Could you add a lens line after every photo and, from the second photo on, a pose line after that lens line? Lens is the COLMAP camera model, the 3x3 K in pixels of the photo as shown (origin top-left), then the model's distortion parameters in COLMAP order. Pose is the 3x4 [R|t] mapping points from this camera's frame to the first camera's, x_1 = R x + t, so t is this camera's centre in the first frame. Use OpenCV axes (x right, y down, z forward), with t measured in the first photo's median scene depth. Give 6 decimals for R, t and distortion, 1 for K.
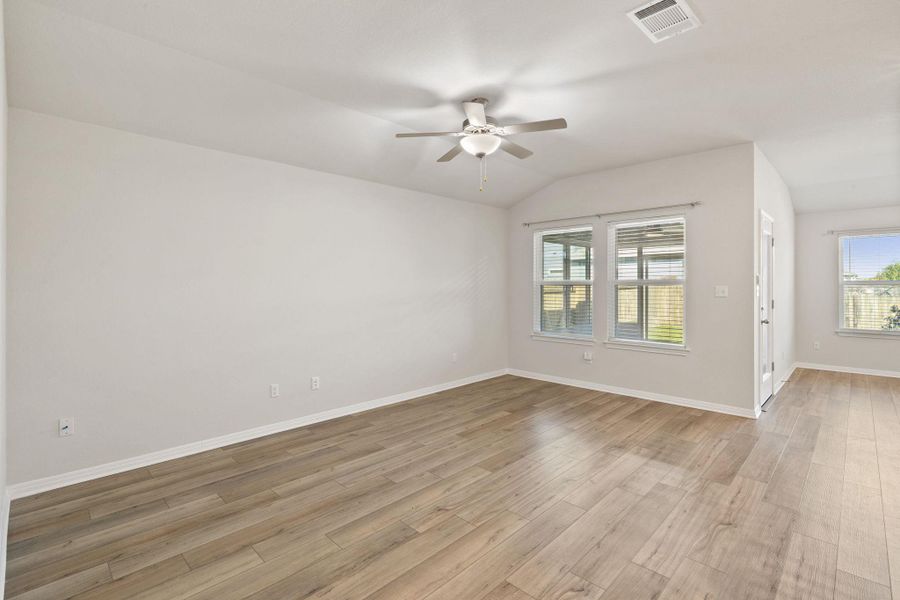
lens RADIAL K [[421.3, 0, 448.3], [0, 421.3, 285.8], [0, 0, 1]] dist [-0.008908, 0.001302]
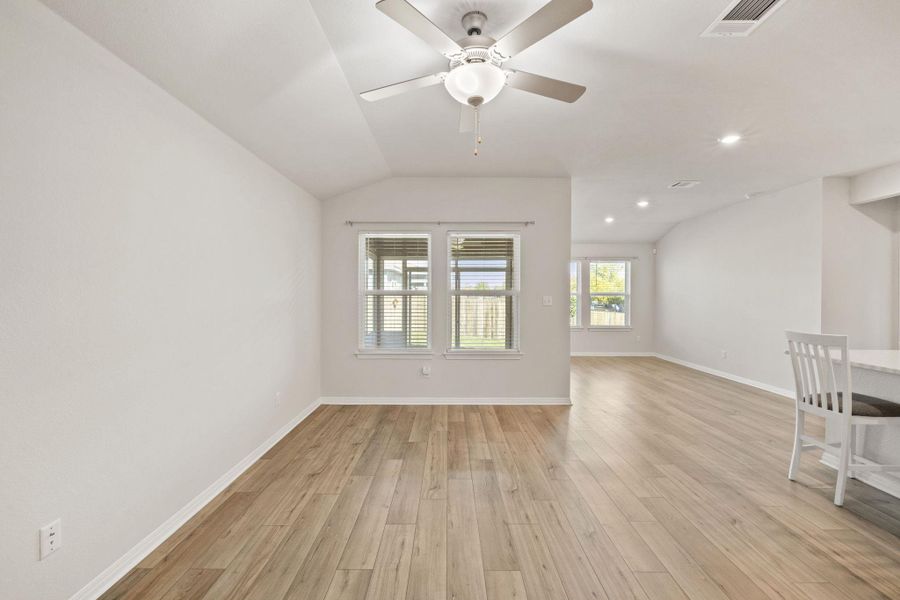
lens RADIAL K [[376.6, 0, 448.4], [0, 376.6, 297.2], [0, 0, 1]] dist [0.001894, -0.000215]
pose [[0.711397, -0.001896, 0.702788, -0.287613], [-0.002097, 0.999986, 0.004820, -0.001757], [-0.702787, -0.004902, 0.711383, 0.458469]]
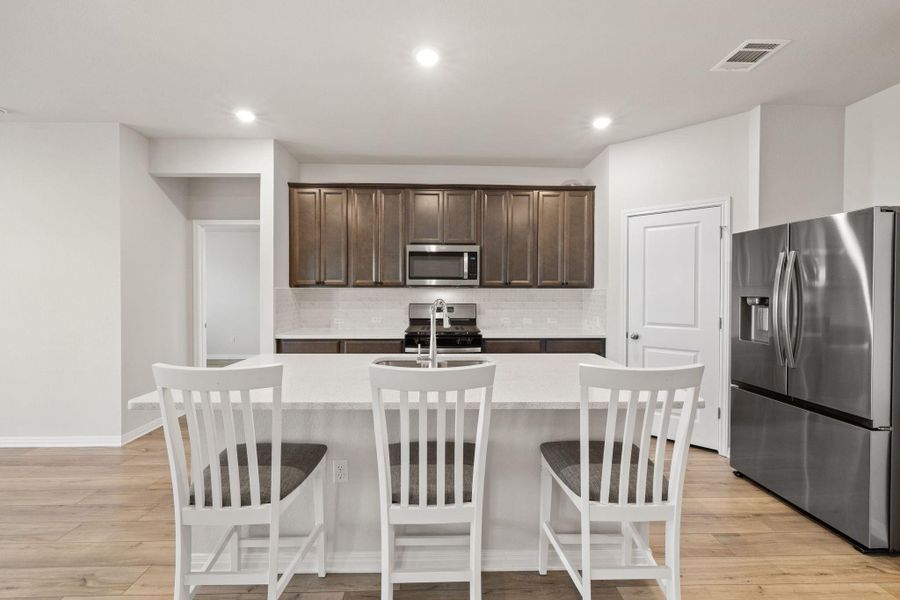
lens RADIAL K [[376.6, 0, 450.9], [0, 376.6, 297.1], [0, 0, 1]] dist [0.001894, -0.000215]
pose [[-0.721579, -0.010555, 0.692251, 0.206765], [-0.000046, 0.999884, 0.015198, -0.000805], [-0.692332, 0.010935, -0.721497, 0.562881]]
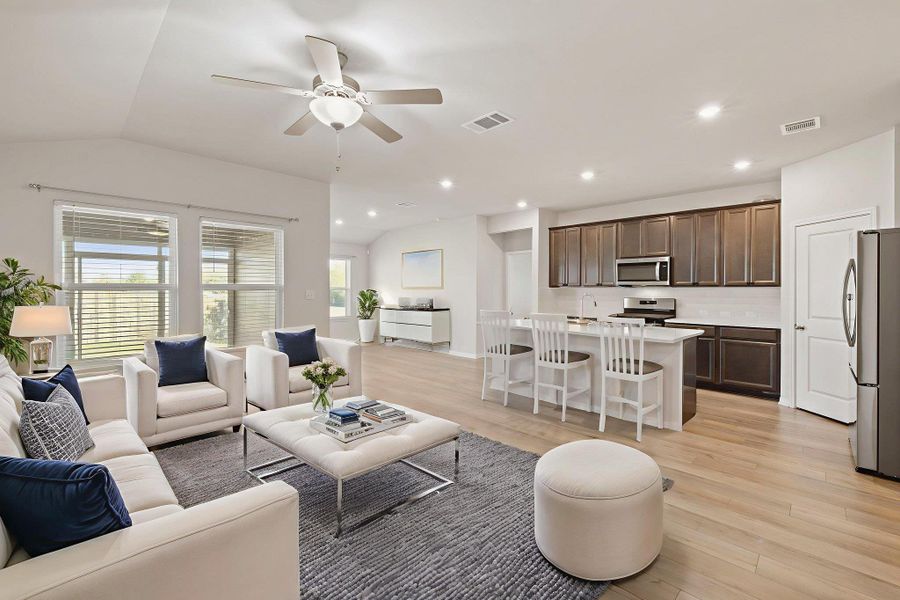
lens RADIAL K [[382.0, 0, 447.3], [0, 382.0, 296.6], [0, 0, 1]] dist [0.006328, -0.000464]
pose [[0.001649, -0.017408, 0.999847, -0.497387], [0.001830, 0.999847, 0.017405, -0.000918], [-0.999997, 0.001801, 0.001681, 0.602746]]
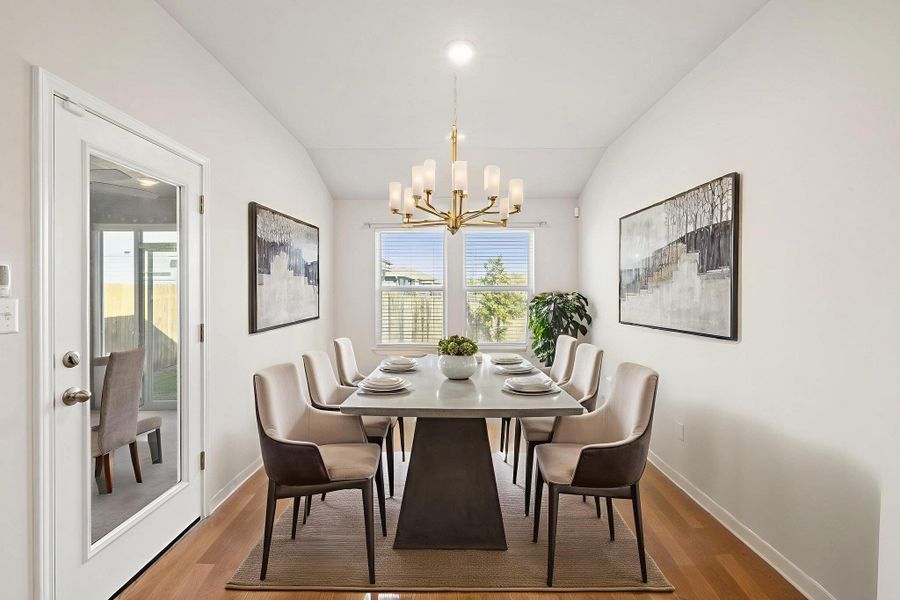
lens RADIAL K [[382.0, 0, 449.8], [0, 382.0, 294.9], [0, 0, 1]] dist [0.006328, -0.000464]
pose [[0.721960, -0.009395, 0.691871, 0.781816], [0.001879, 0.999931, 0.011617, -0.005412], [-0.691932, -0.007087, 0.721928, 0.550357]]
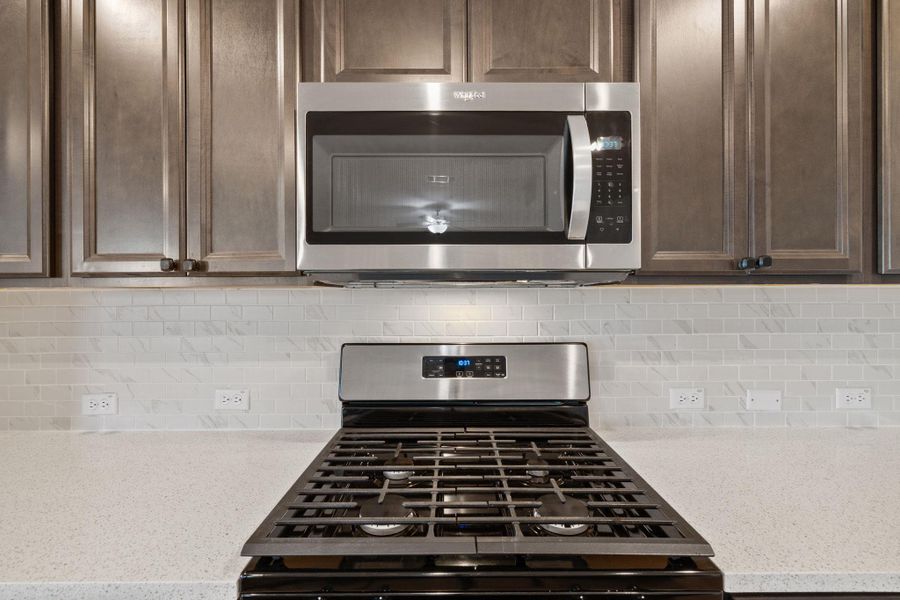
lens RADIAL K [[382.0, 0, 449.0], [0, 382.0, 292.1], [0, 0, 1]] dist [0.006328, -0.000464]
pose [[-0.705360, 0.006562, 0.708818, 0.714794], [0.008637, 0.999962, -0.000663, -0.005342], [-0.708796, 0.005654, -0.705391, 0.069178]]
